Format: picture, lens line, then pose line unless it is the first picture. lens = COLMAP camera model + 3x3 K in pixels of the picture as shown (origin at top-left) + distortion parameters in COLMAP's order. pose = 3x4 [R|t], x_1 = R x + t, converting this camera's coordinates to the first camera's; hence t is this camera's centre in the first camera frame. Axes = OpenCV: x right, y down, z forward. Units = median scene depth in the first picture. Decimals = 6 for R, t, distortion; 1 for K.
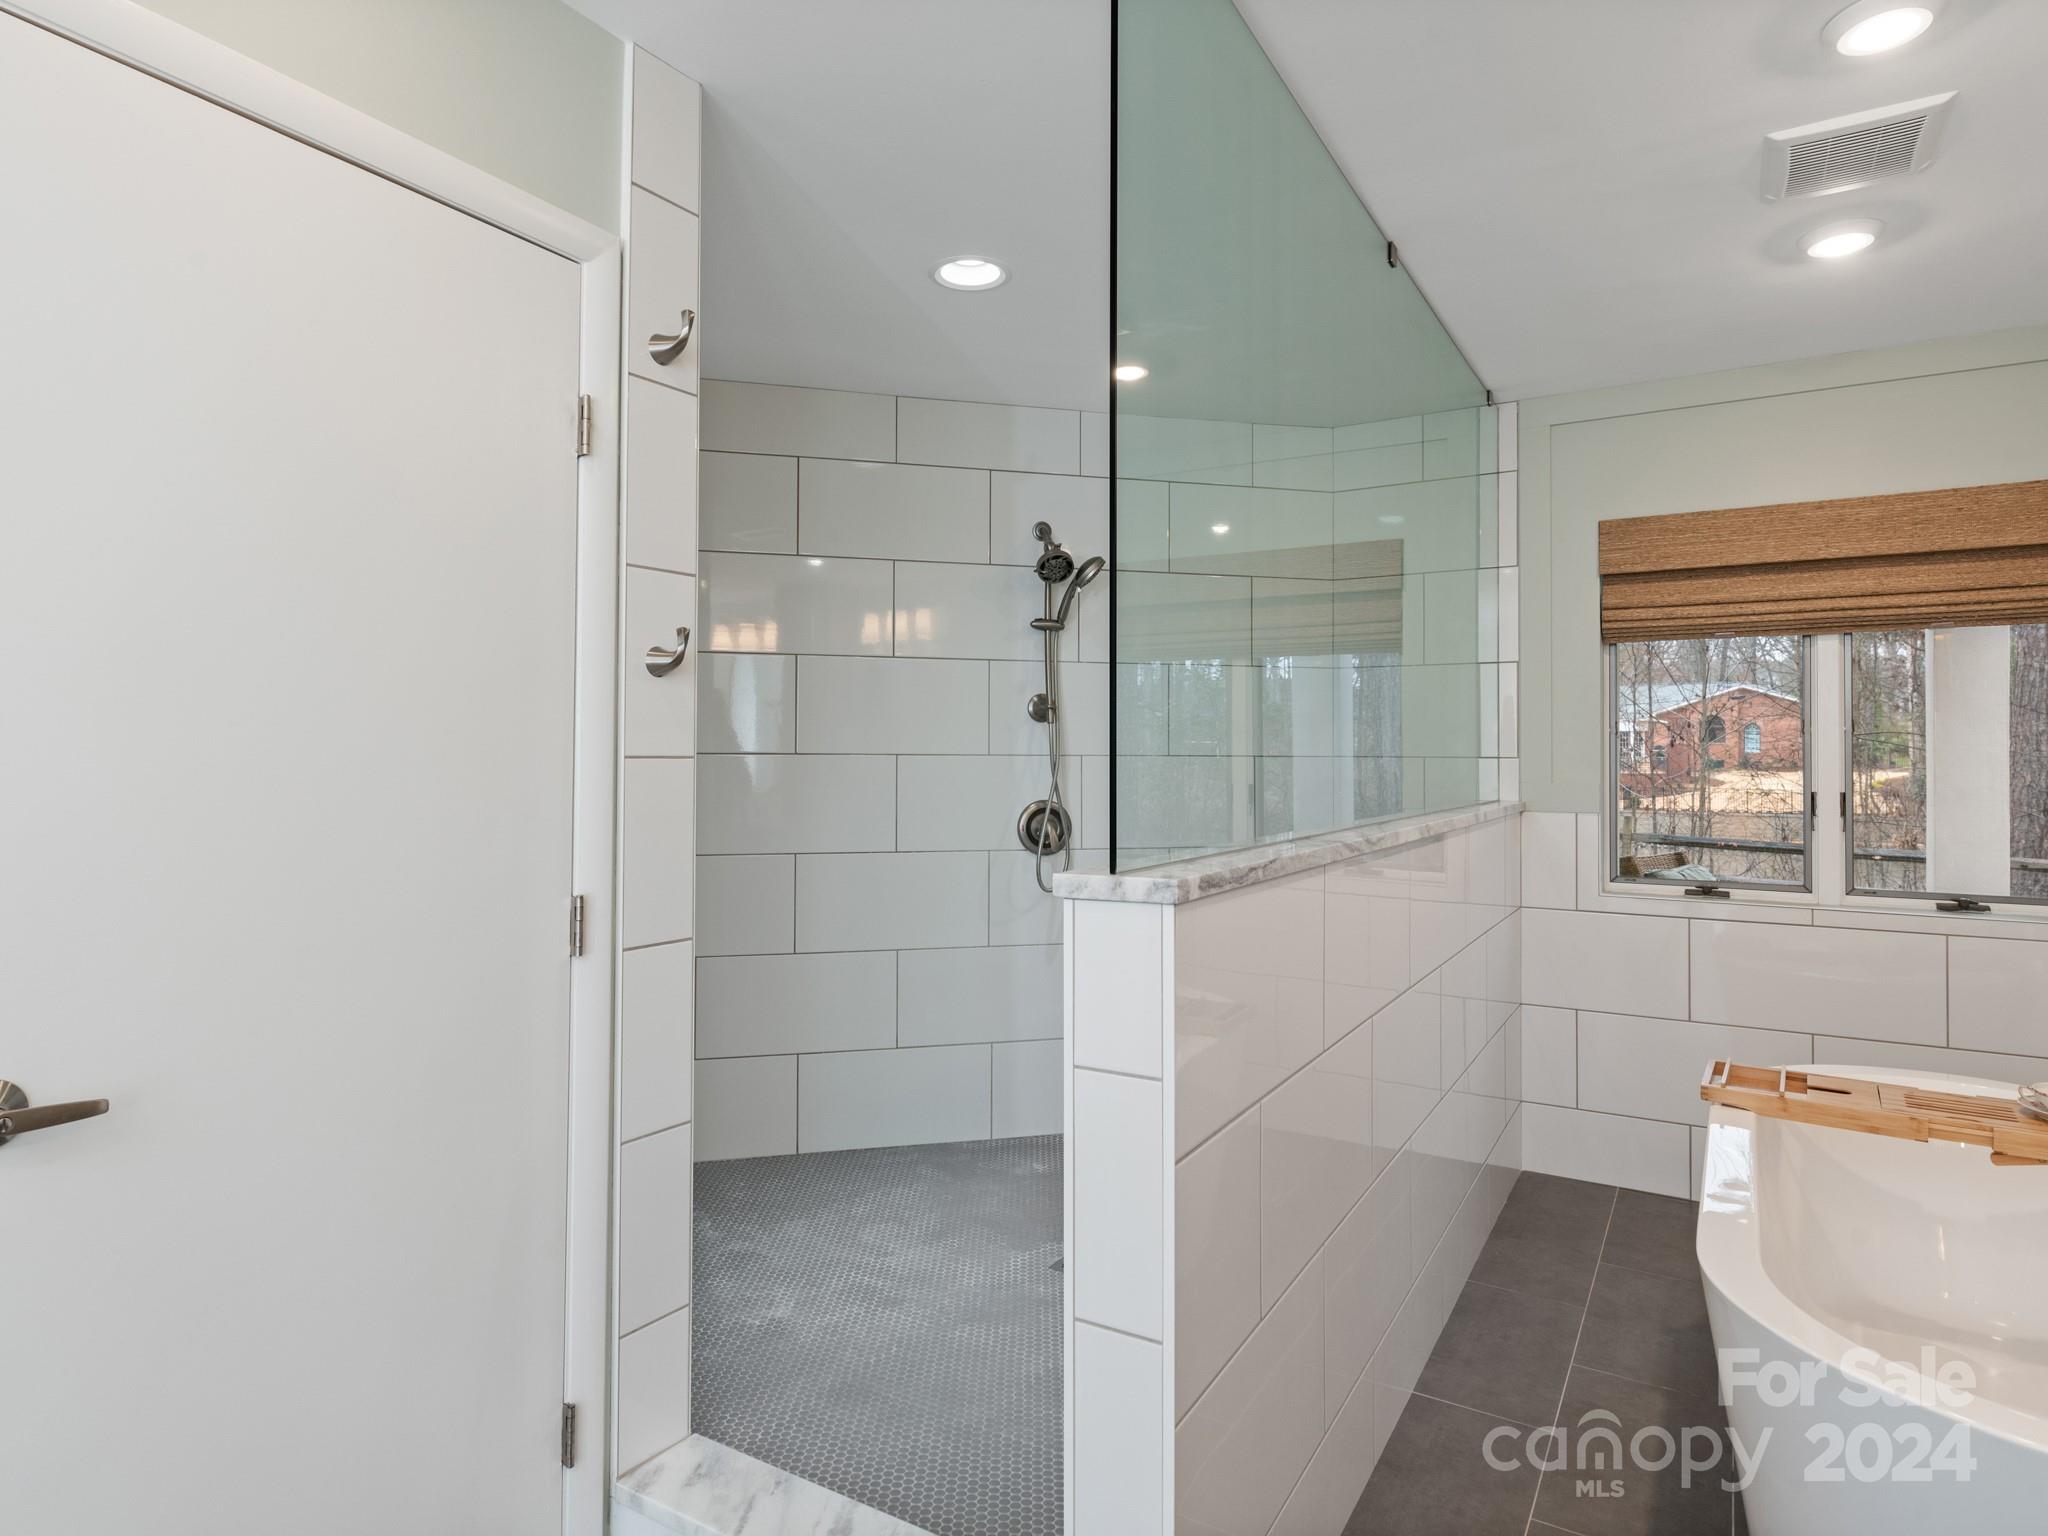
lens RADIAL K [[1177.2, 0, 1024.8], [0, 1177.2, 736.9], [0, 0, 1]] dist [0.000107, 0.000428]
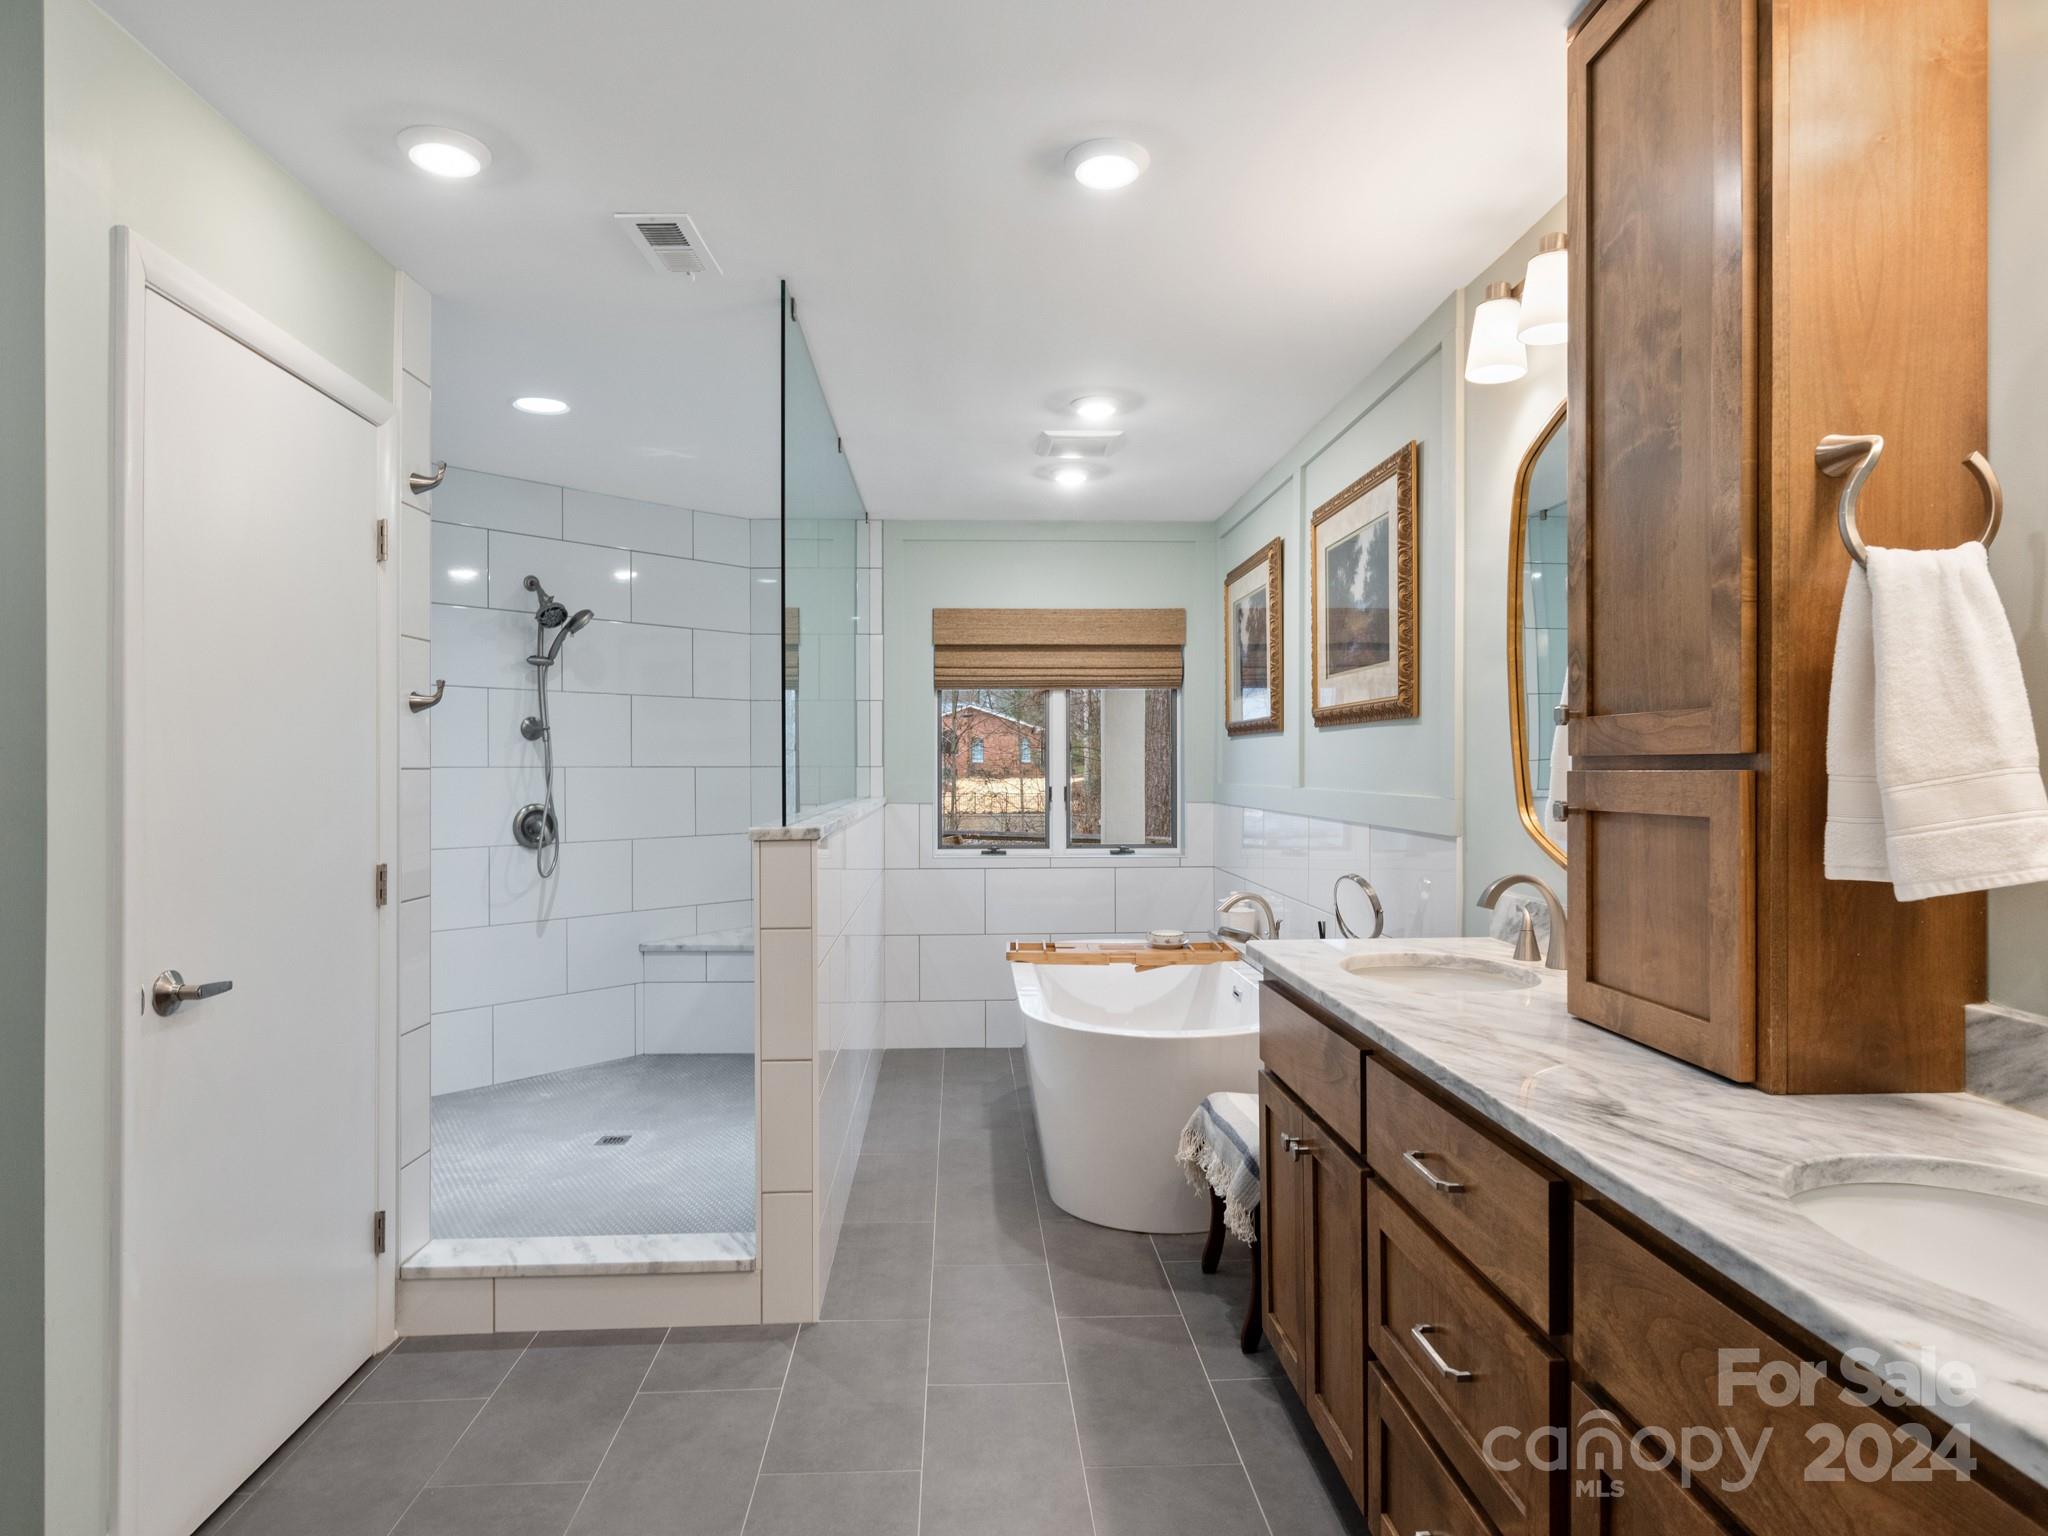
lens RADIAL K [[1193.0, 0, 1016.6], [0, 1193.0, 756.1], [0, 0, 1]] dist [0.003686, -0.000158]
pose [[0.831798, -0.001373, 0.555077, -0.272744], [-0.001996, 0.999983, 0.005465, -0.003948], [-0.555075, -0.005654, 0.831781, -0.330878]]
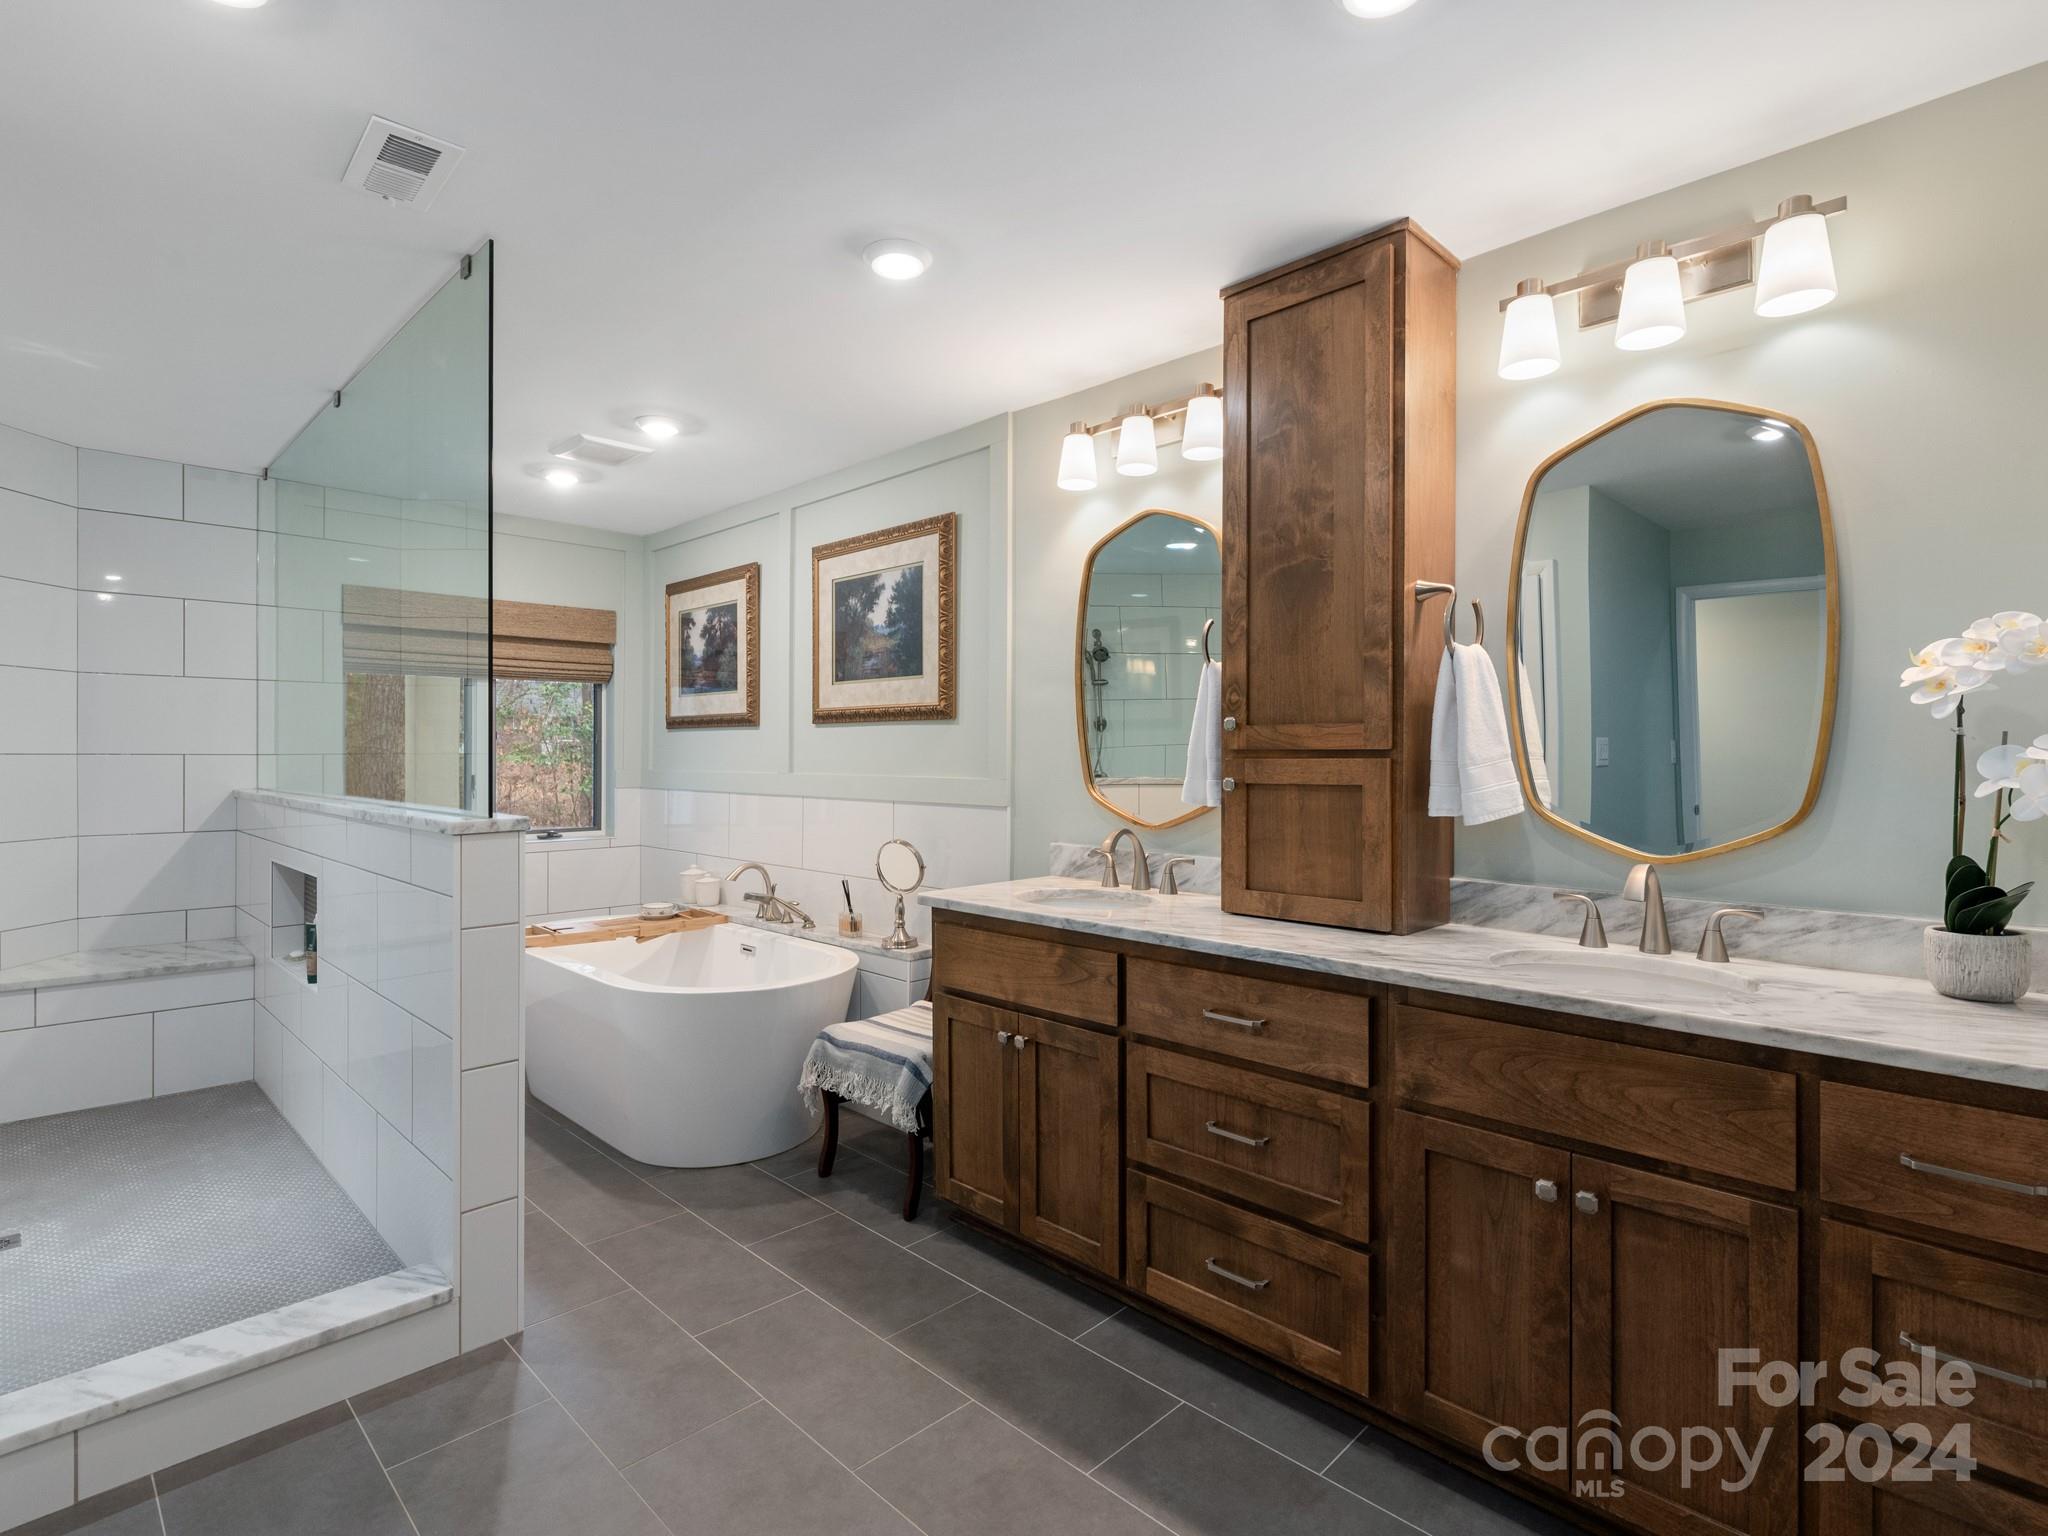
lens RADIAL K [[1015.4, 0, 1020.8], [0, 1015.4, 744.4], [0, 0, 1]] dist [0.002250, -0.001111]
pose [[0.241978, 0.005960, 0.970264, -0.492778], [-0.013223, 0.999909, -0.002845, -0.001384], [-0.970192, -0.012142, 0.242034, -0.071335]]
